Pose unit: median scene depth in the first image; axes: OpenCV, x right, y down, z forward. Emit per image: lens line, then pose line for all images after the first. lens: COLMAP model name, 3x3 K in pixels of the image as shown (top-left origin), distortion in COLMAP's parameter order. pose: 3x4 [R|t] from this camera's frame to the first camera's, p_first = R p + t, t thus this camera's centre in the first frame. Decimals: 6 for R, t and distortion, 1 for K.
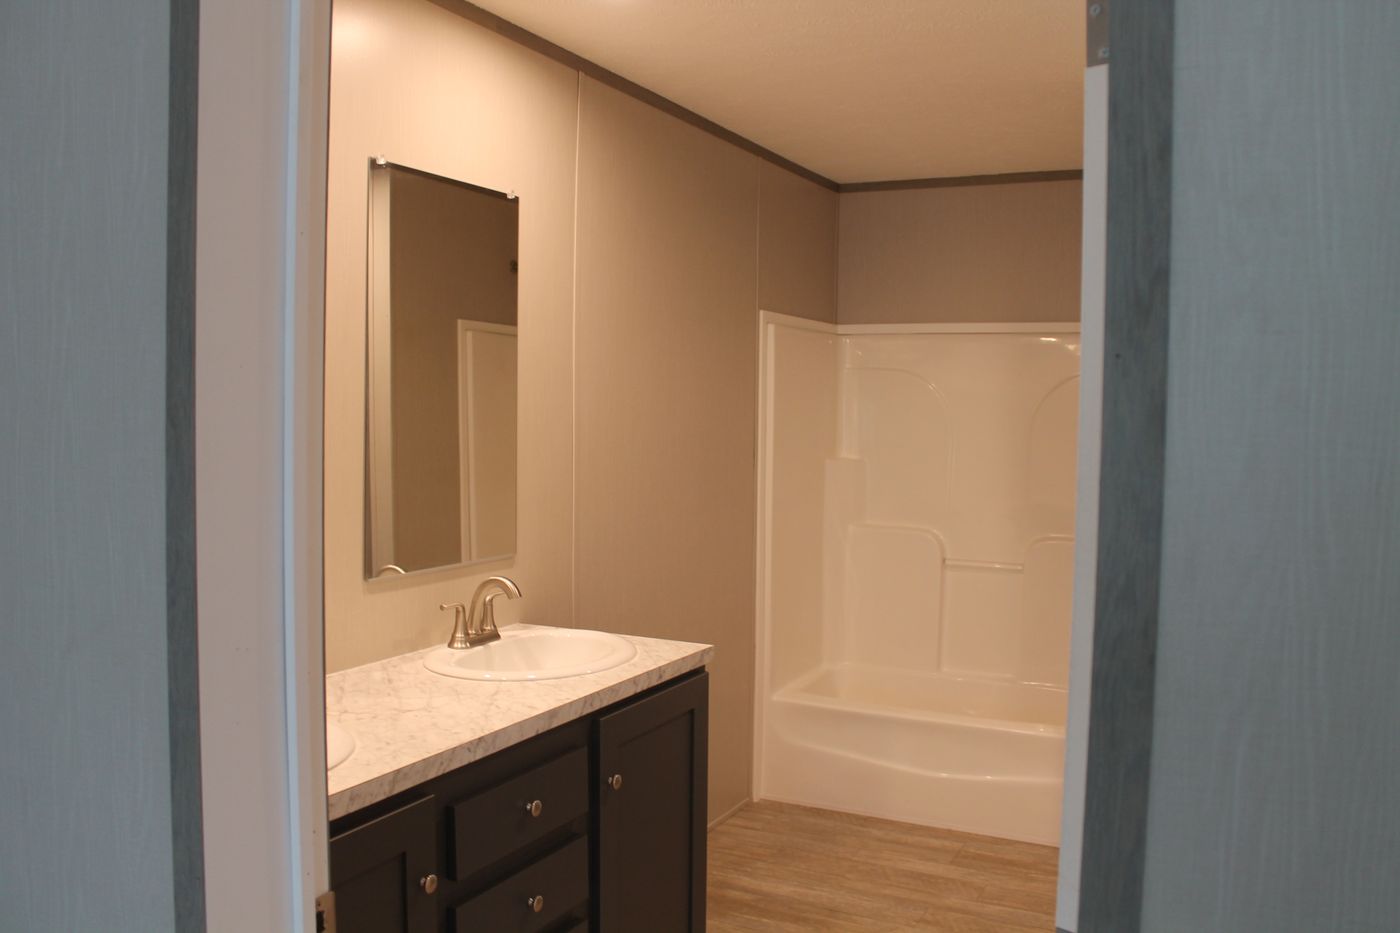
lens RADIAL K [[1207.6, 0, 699.9], [0, 1207.6, 477.6], [0, 0, 1]] dist [-0.136013, 0.108121]
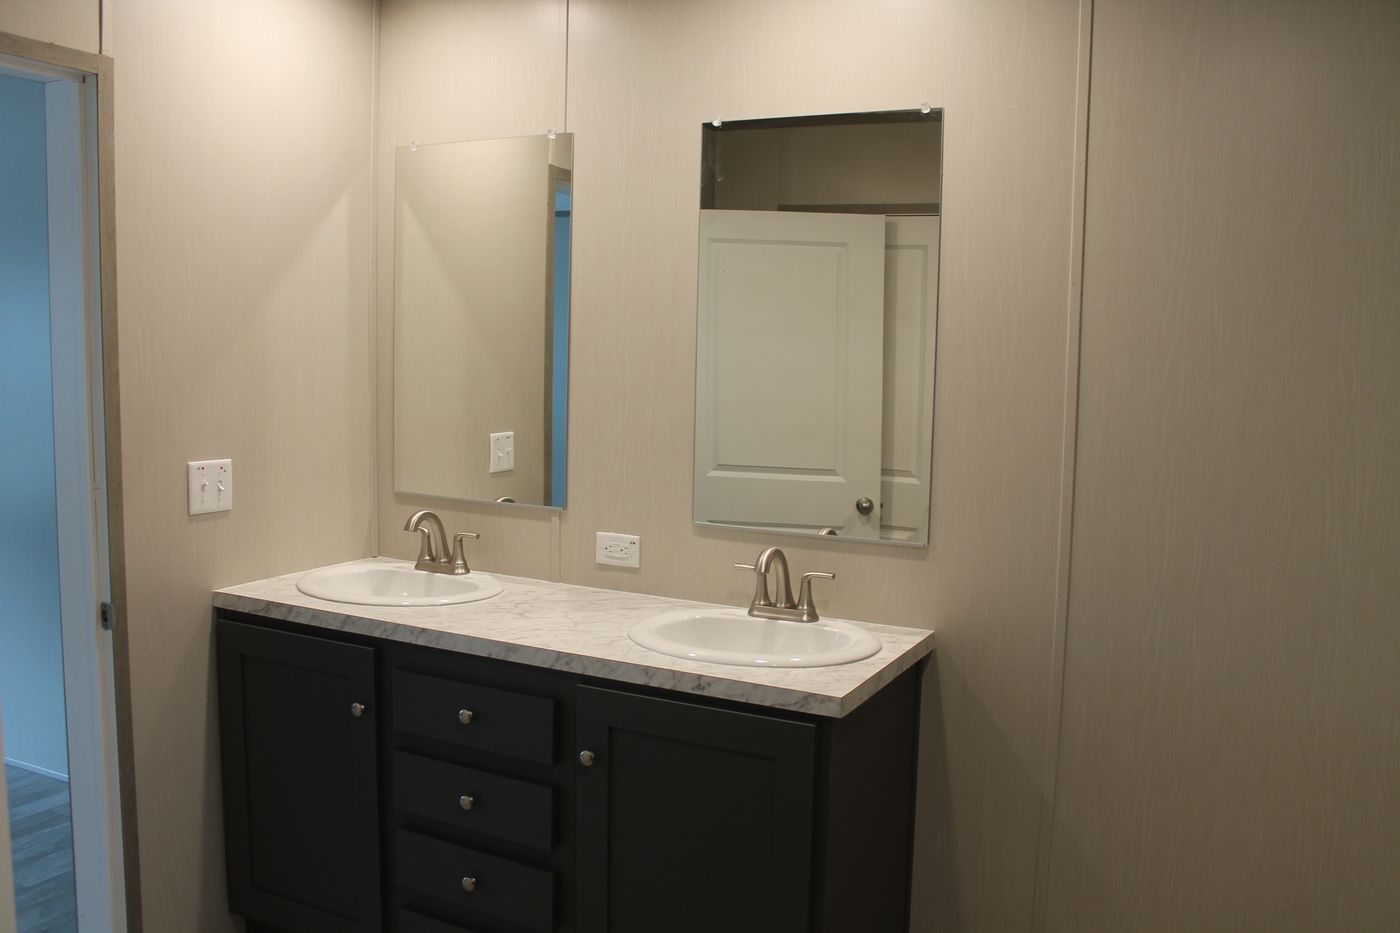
lens RADIAL K [[1207.6, 0, 709.6], [0, 1207.6, 468.5], [0, 0, 1]] dist [-0.136013, 0.108121]
pose [[-0.005893, 0.092218, -0.995721, 0.637418], [-0.087909, 0.991836, 0.092378, -0.050209], [0.996111, 0.088077, 0.002262, 0.811226]]
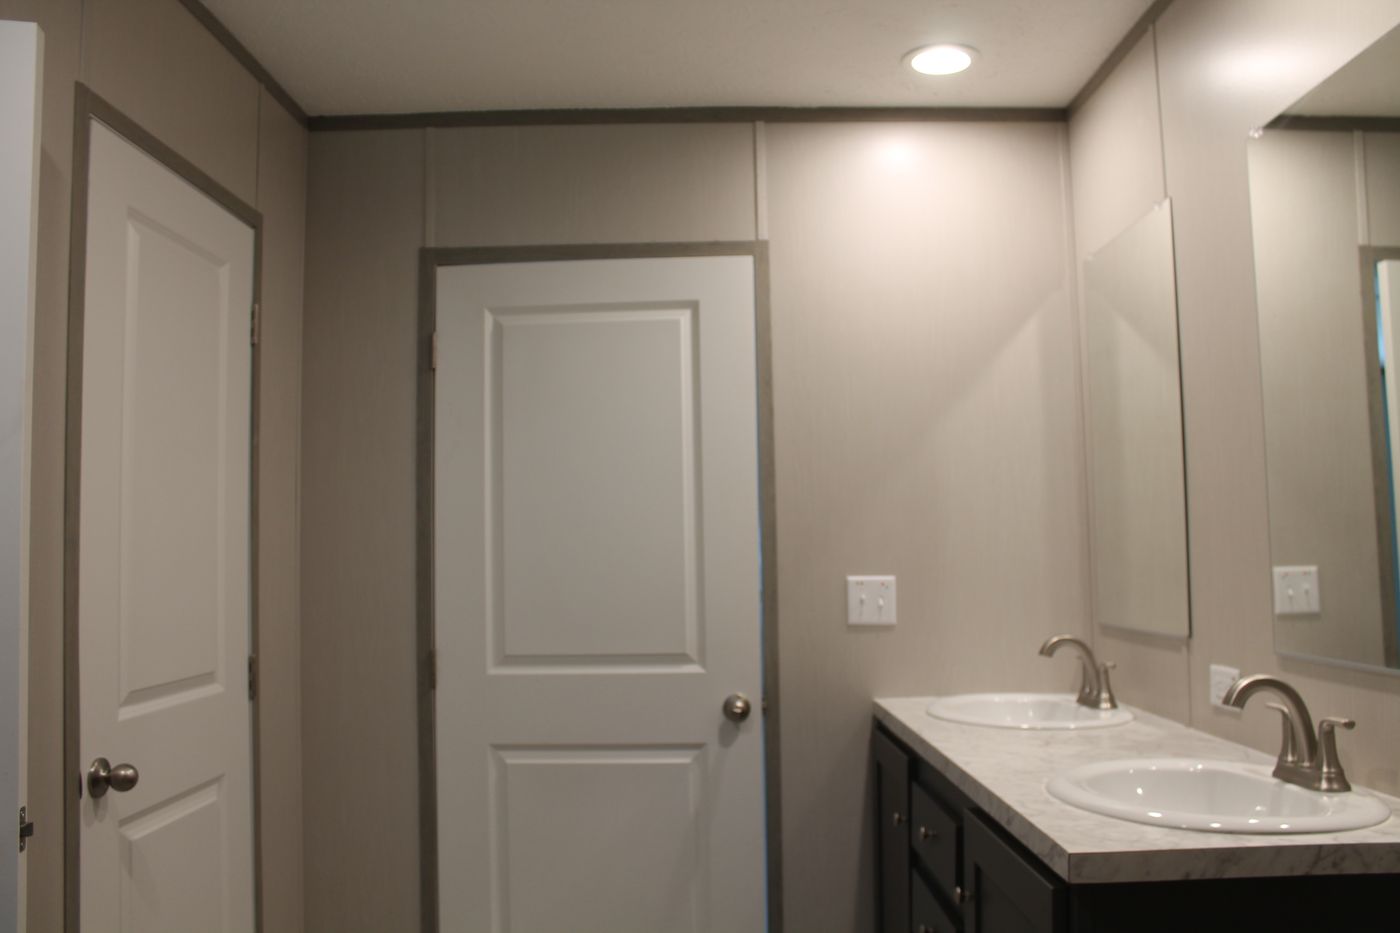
lens RADIAL K [[1207.6, 0, 706.6], [0, 1207.6, 467.7], [0, 0, 1]] dist [-0.136013, 0.108121]
pose [[-0.894993, -0.034995, -0.444705, 0.337619], [-0.026603, 0.999331, -0.025100, -0.005393], [0.445286, -0.010634, -0.895325, 1.223088]]
